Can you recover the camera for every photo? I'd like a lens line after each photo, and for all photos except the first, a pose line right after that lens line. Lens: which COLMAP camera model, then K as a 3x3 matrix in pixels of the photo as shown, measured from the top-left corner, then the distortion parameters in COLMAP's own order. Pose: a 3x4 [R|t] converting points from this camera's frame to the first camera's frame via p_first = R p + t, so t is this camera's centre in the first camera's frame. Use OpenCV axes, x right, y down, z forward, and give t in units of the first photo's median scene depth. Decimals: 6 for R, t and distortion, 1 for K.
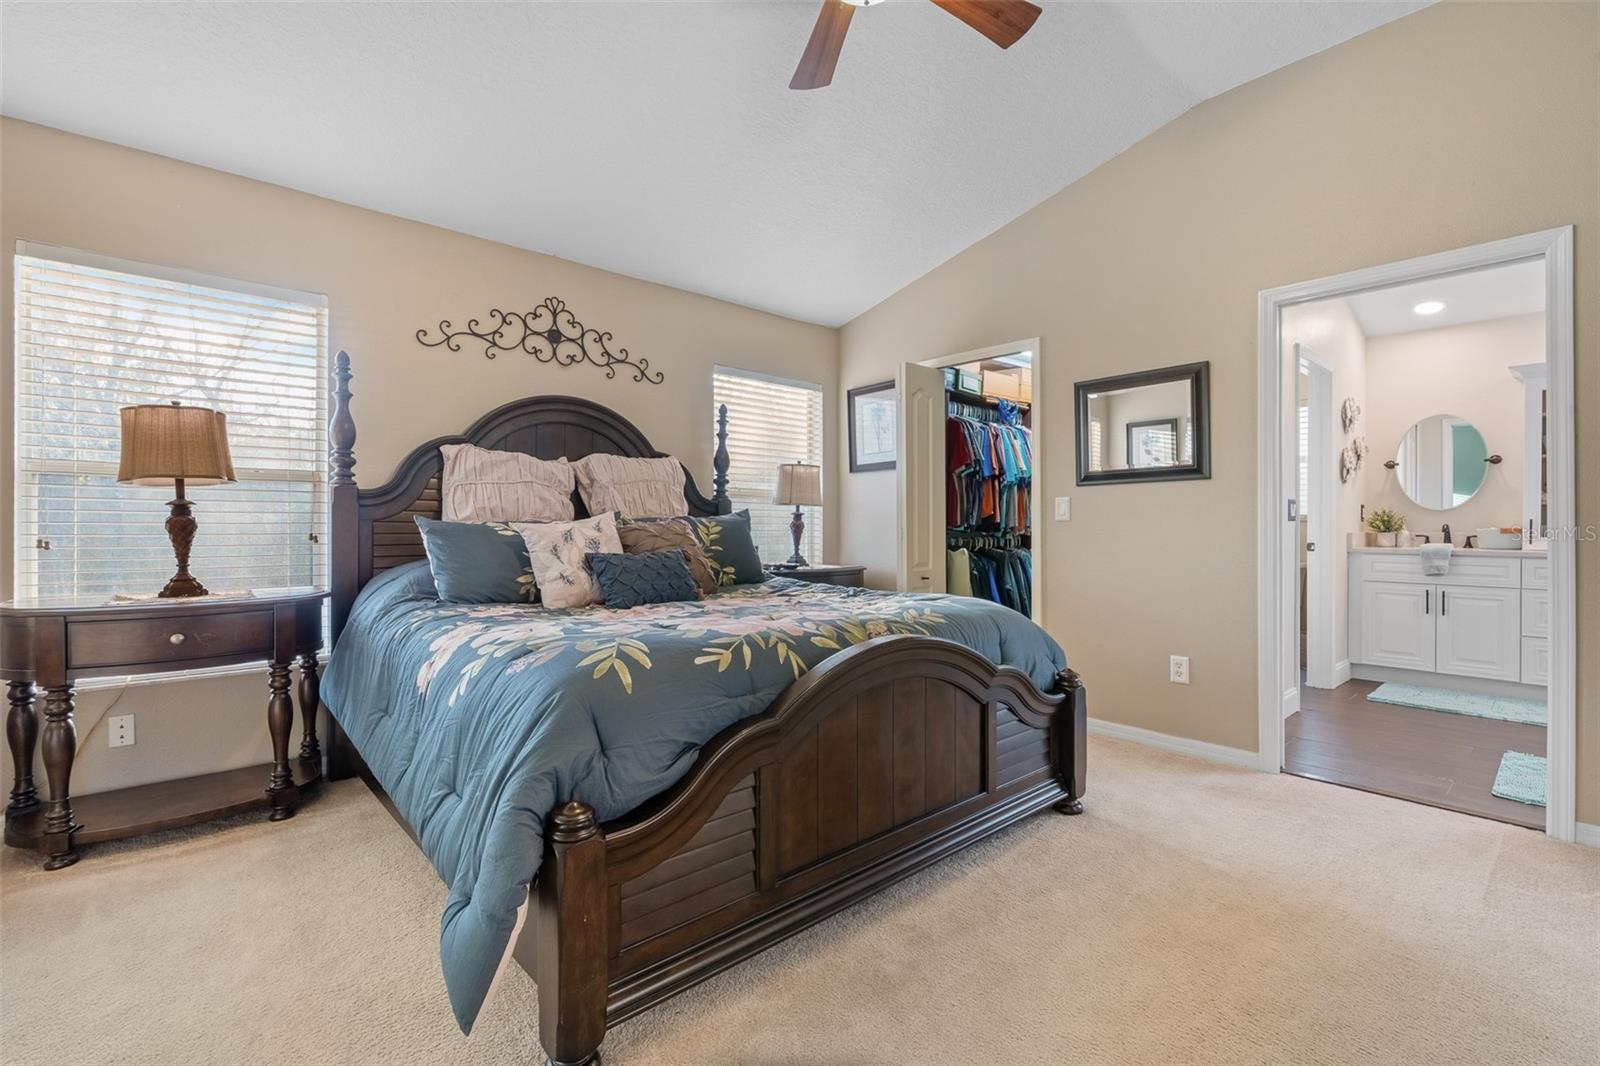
lens RADIAL K [[724.1, 0, 800.0], [0, 724.1, 533.0], [0, 0, 1]] dist [0.000679, 0.000262]
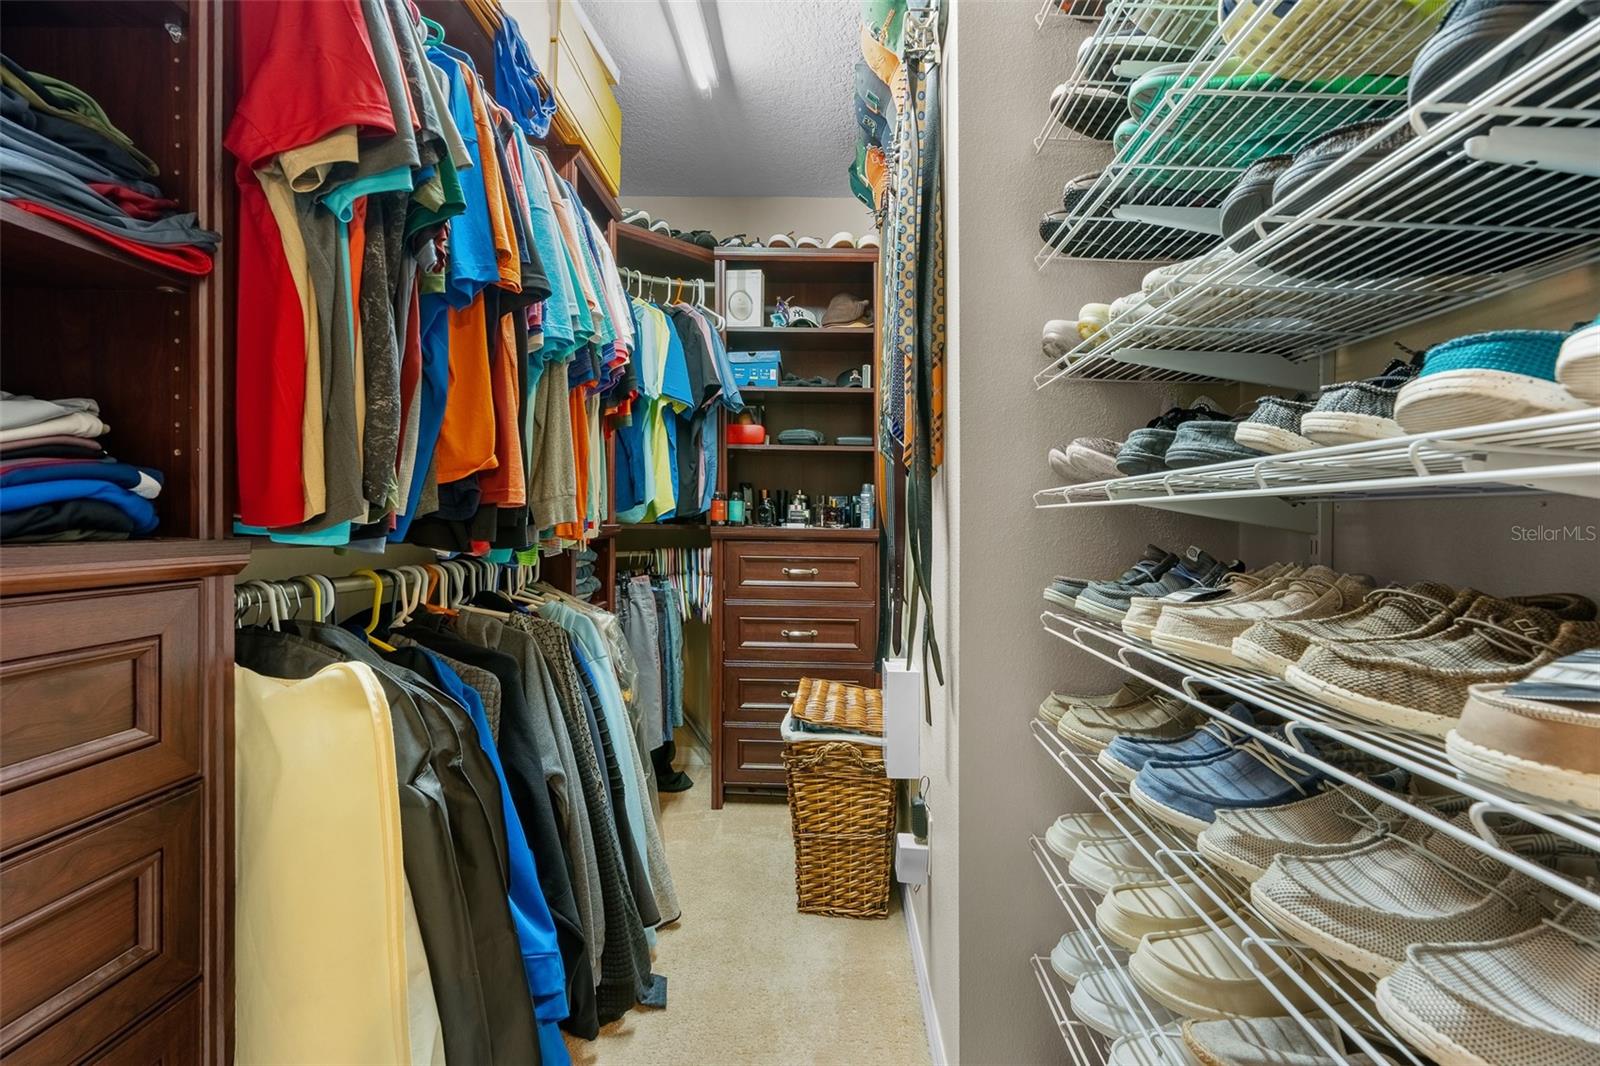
lens RADIAL K [[724.1, 0, 800.0], [0, 724.1, 533.0], [0, 0, 1]] dist [0.000679, 0.000262]
pose [[0.690888, -0.011486, 0.722871, 0.171233], [0.003900, 0.999918, 0.012160, -0.008382], [-0.722952, -0.005582, 0.690876, 0.782257]]
